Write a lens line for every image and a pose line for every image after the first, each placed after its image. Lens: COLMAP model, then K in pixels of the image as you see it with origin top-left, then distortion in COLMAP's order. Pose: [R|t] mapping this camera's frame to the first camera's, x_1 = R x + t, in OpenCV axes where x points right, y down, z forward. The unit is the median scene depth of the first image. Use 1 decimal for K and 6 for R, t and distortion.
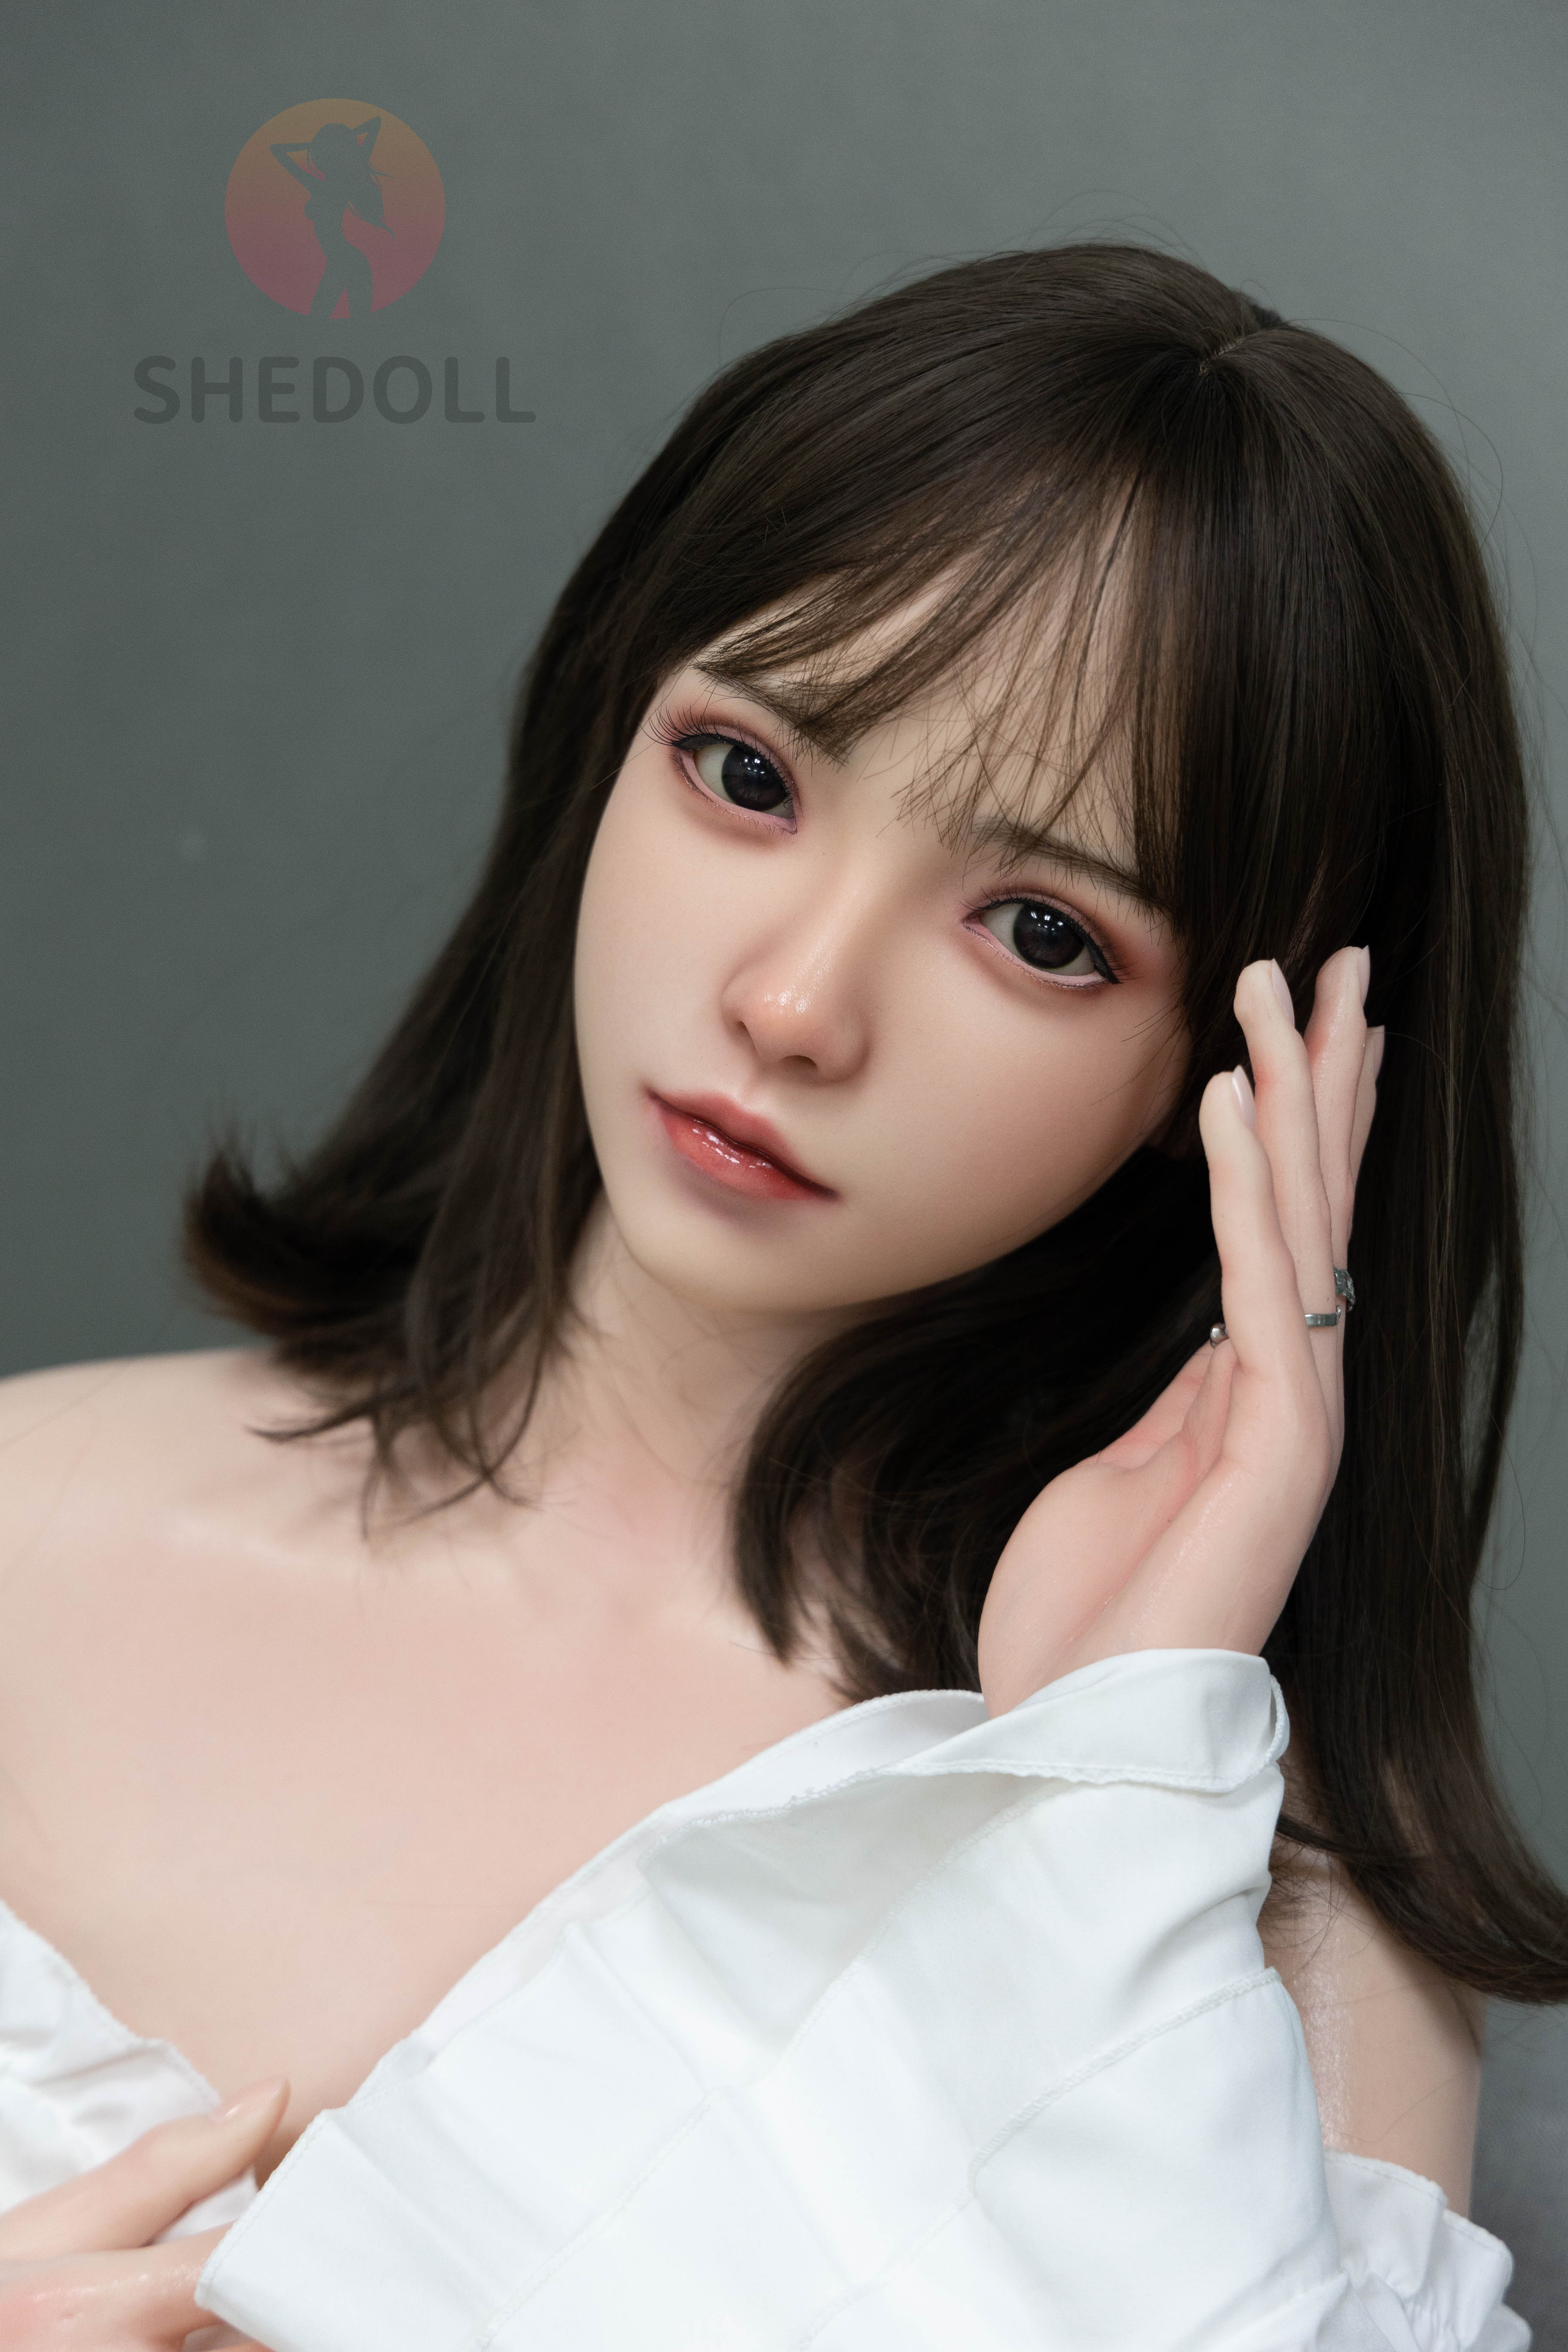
lens RADIAL K [[5304.2, 0, 773.9], [0, 5304.2, 1177.9], [0, 0, 1]] dist [0.047874, 0.000000]
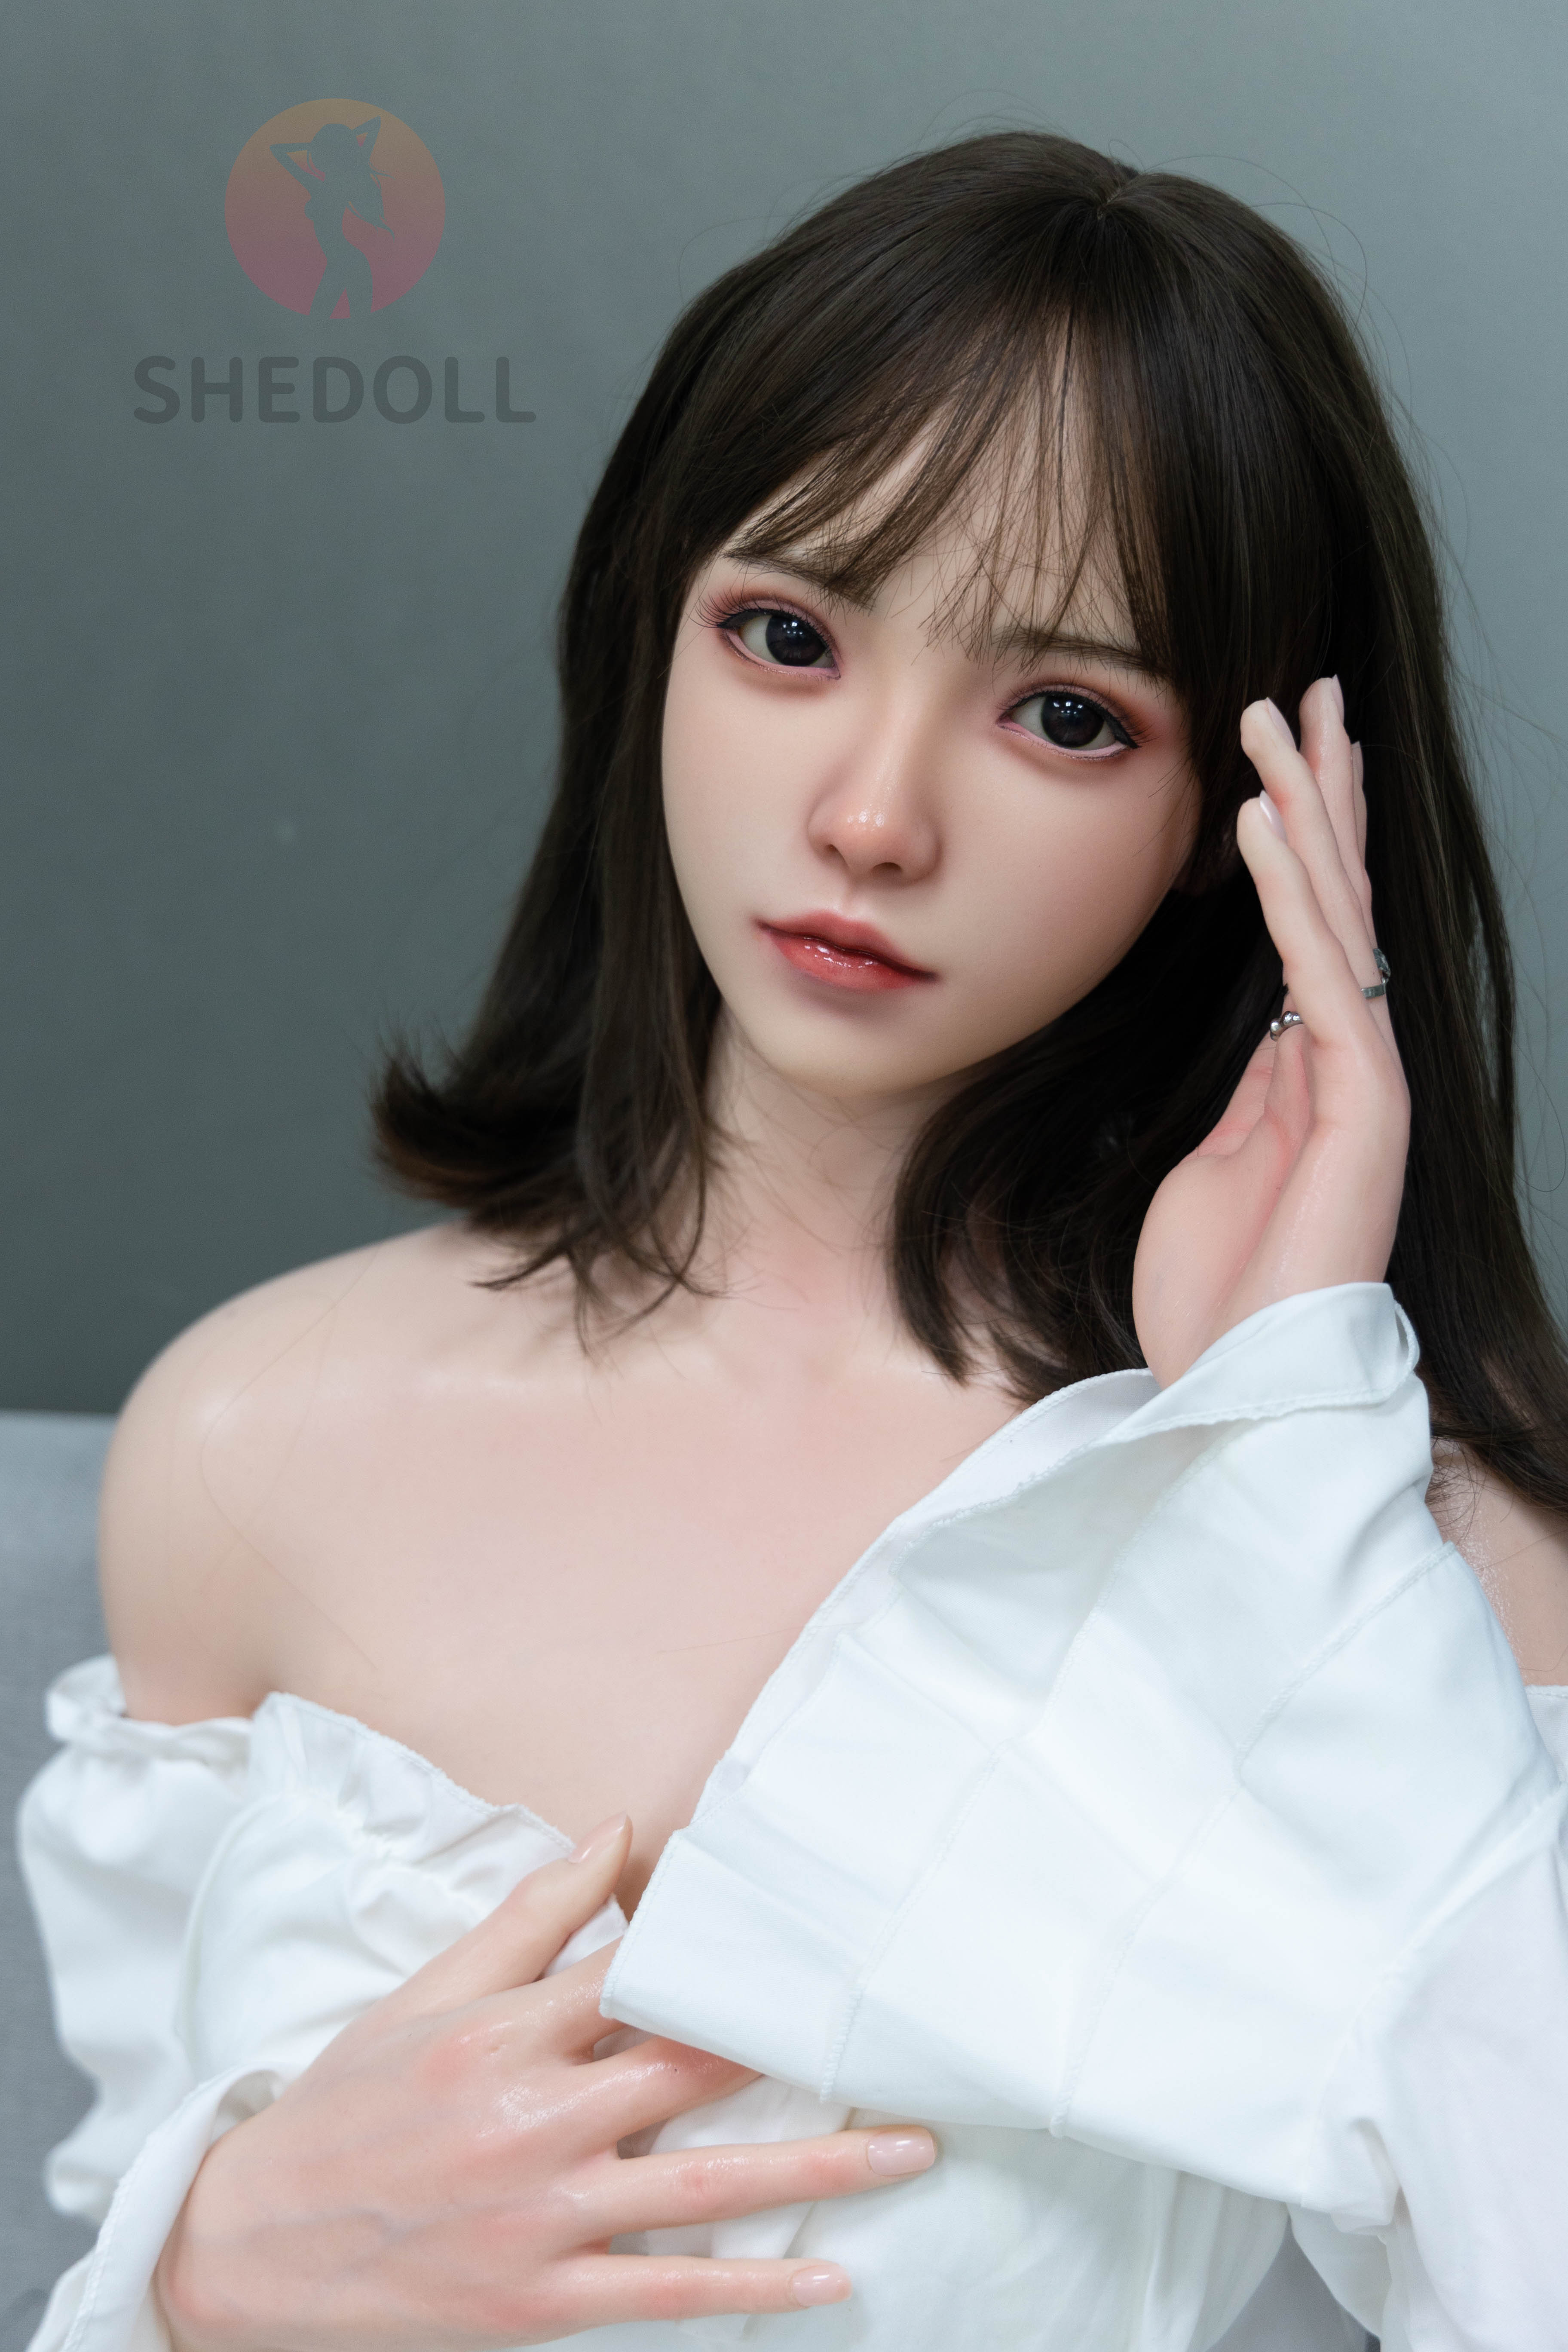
lens RADIAL K [[4113.2, 0, 772.6], [0, 4113.2, 1167.4], [0, 0, 1]] dist [0.052309, 0.000000]
pose [[0.978383, -0.205318, 0.024709, -0.054917], [0.204795, 0.978554, 0.022144, 0.017098], [-0.028726, -0.016605, 0.999449, 0.097241]]
